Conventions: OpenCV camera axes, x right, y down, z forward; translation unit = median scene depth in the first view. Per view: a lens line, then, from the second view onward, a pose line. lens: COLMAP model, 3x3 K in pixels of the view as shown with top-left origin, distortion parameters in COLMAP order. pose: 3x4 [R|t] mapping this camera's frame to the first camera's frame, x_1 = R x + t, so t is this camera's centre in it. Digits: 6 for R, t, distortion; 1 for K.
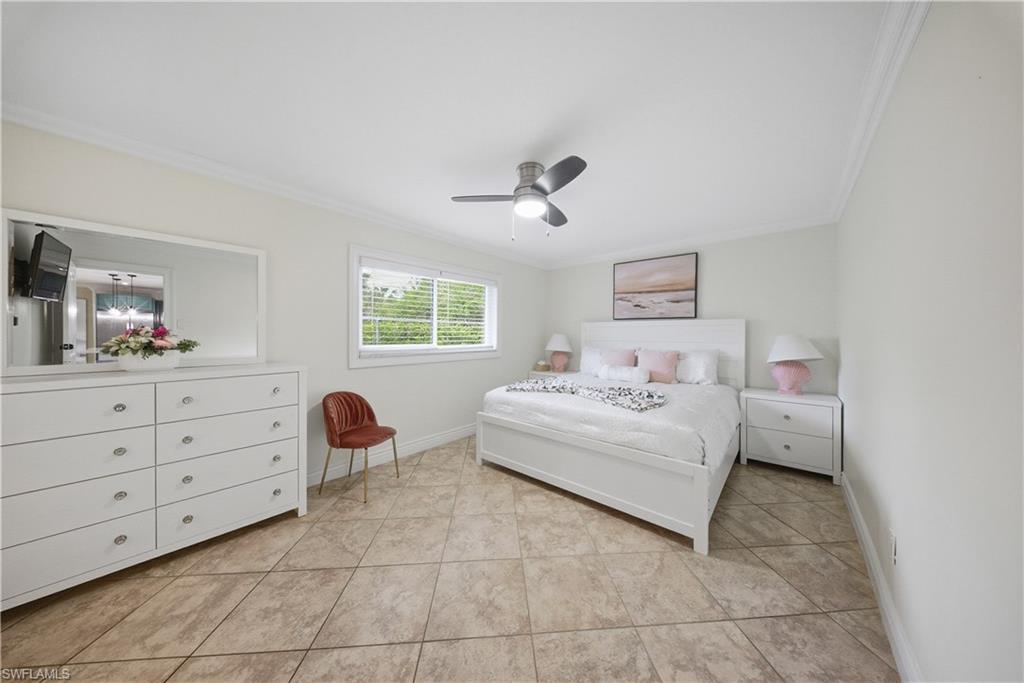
lens RADIAL K [[311.8, 0, 521.1], [0, 311.8, 336.0], [0, 0, 1]] dist [-0.001856, -0.000388]
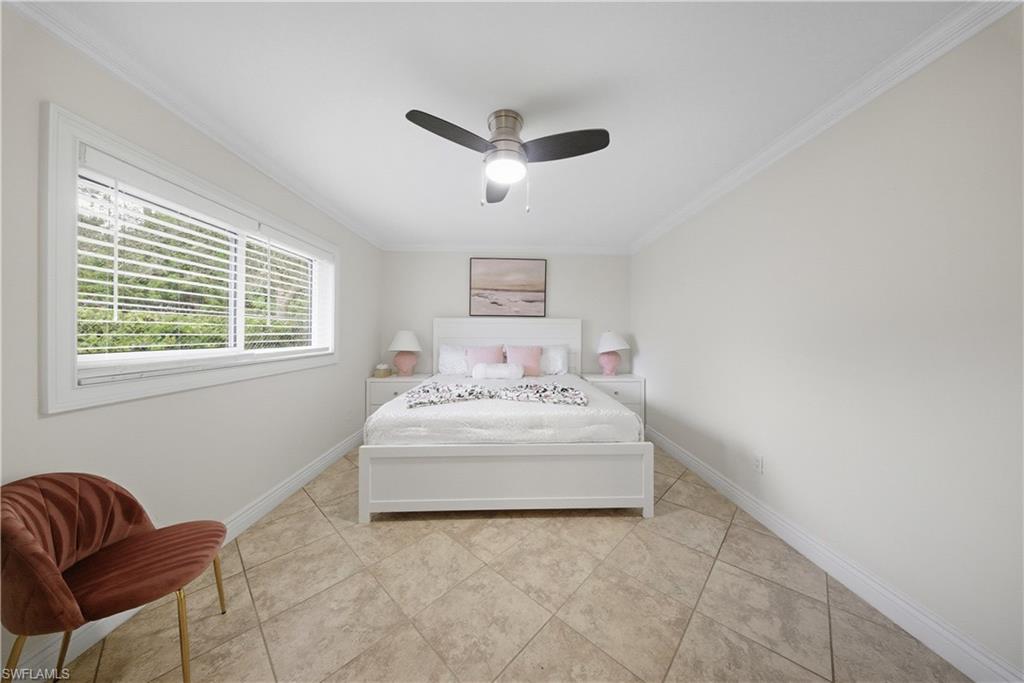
lens RADIAL K [[311.8, 0, 520.3], [0, 311.8, 333.4], [0, 0, 1]] dist [-0.001856, -0.000388]
pose [[0.739318, -0.002562, 0.673352, -0.336900], [0.003749, 0.999993, -0.000312, 0.002765], [-0.673347, 0.002756, 0.739322, 0.273248]]
